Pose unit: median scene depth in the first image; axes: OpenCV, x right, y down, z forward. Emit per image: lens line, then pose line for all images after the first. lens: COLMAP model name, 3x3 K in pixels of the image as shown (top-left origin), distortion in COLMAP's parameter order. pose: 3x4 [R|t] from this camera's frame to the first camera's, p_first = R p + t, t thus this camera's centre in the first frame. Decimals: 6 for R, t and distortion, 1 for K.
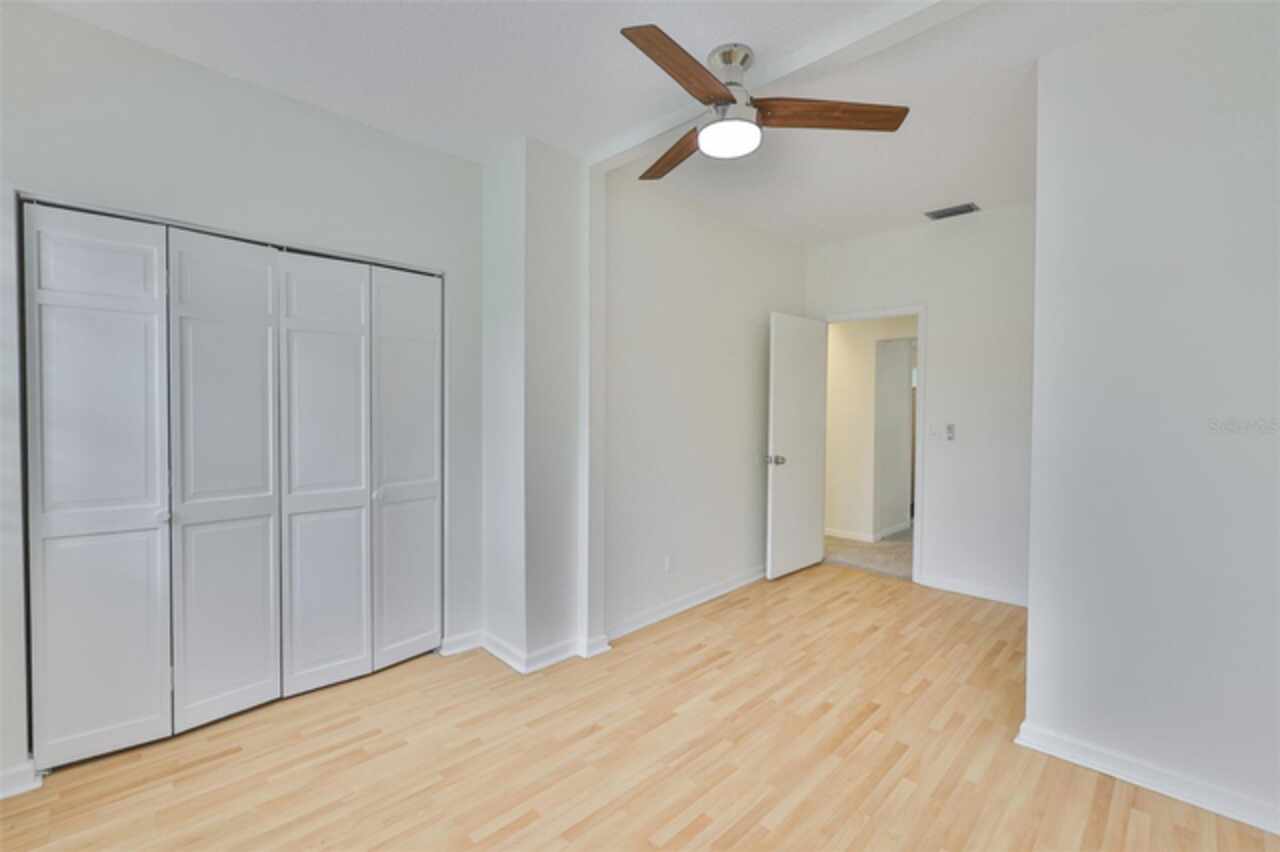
lens RADIAL K [[543.3, 0, 631.3], [0, 543.3, 420.0], [0, 0, 1]] dist [-0.002855, 0.000686]
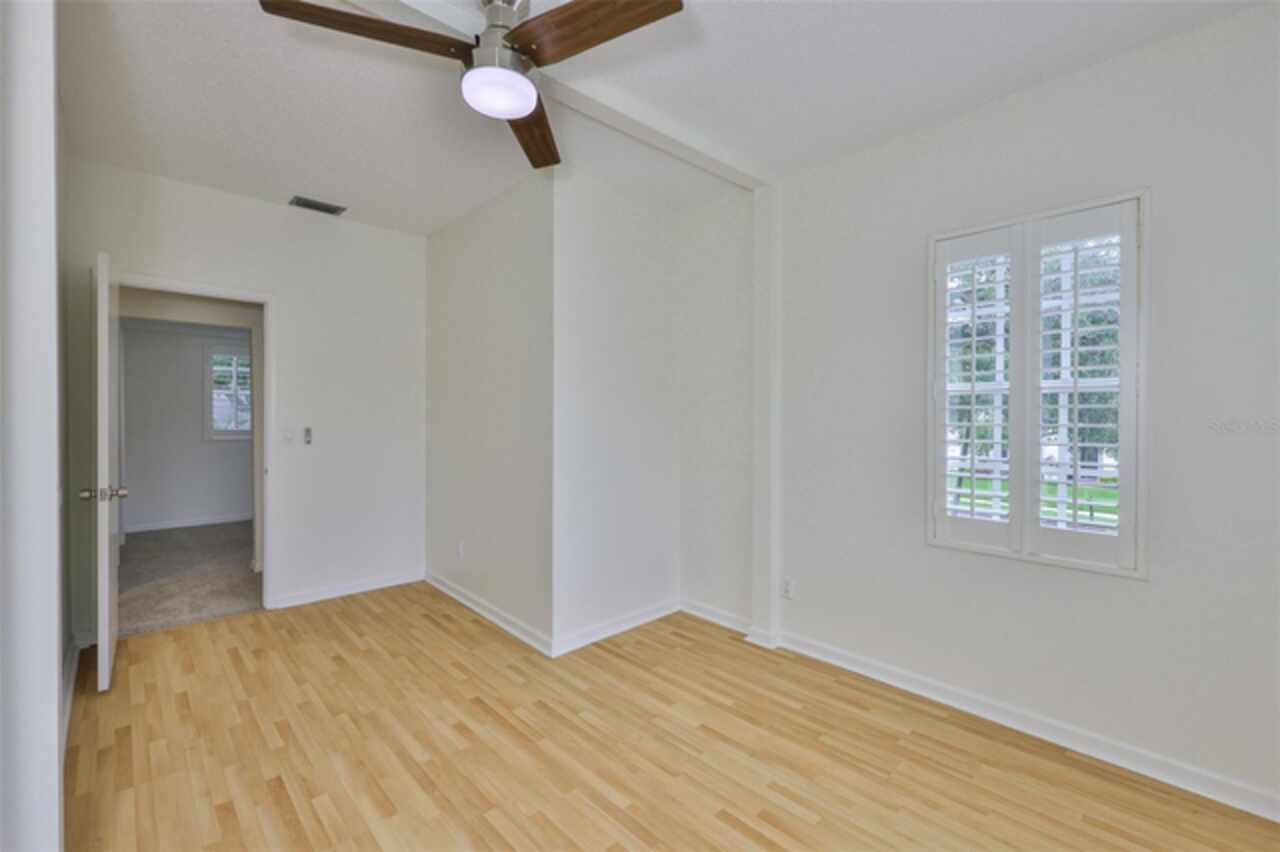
lens RADIAL K [[543.3, 0, 630.9], [0, 543.3, 424.0], [0, 0, 1]] dist [-0.002855, 0.000686]
pose [[0.035474, -0.023295, 0.999099, -0.511438], [0.013803, 0.999644, 0.022817, -0.017835], [-0.999275, 0.012981, 0.035783, 0.598518]]
